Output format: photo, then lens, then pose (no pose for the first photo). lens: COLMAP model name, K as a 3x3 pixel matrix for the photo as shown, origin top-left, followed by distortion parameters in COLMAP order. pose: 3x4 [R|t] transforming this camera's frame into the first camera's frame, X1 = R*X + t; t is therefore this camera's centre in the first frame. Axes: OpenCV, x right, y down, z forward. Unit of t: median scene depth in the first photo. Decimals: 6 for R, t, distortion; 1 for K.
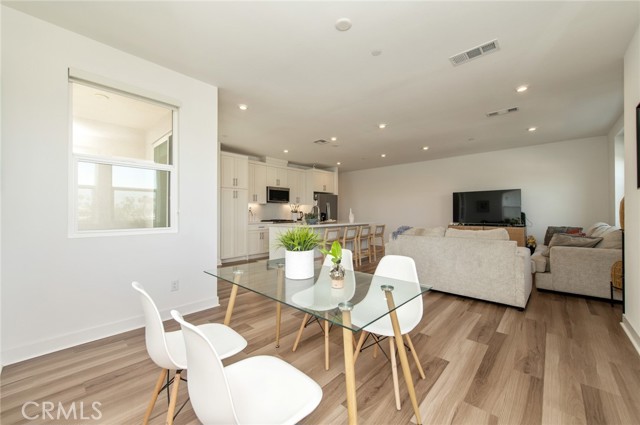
lens RADIAL K [[250.2, 0, 320.2], [0, 250.2, 216.7], [0, 0, 1]] dist [0.011131, -0.000060]
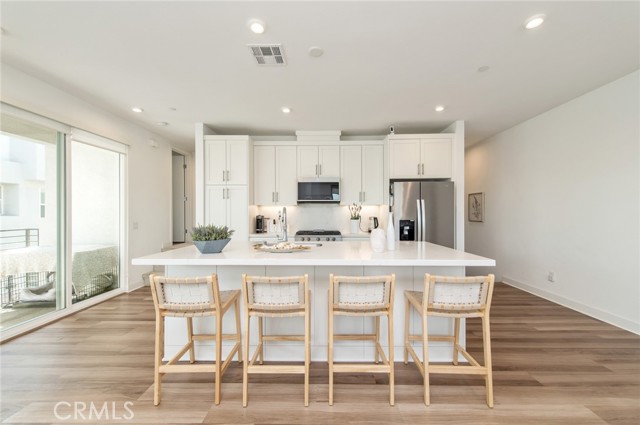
lens RADIAL K [[250.2, 0, 320.2], [0, 250.2, 216.7], [0, 0, 1]] dist [0.011131, -0.000060]
pose [[0.665153, 0.008581, -0.746657, 0.276420], [-0.012777, 0.999918, 0.000110, -0.022003], [0.746597, 0.009467, 0.665209, 0.571956]]
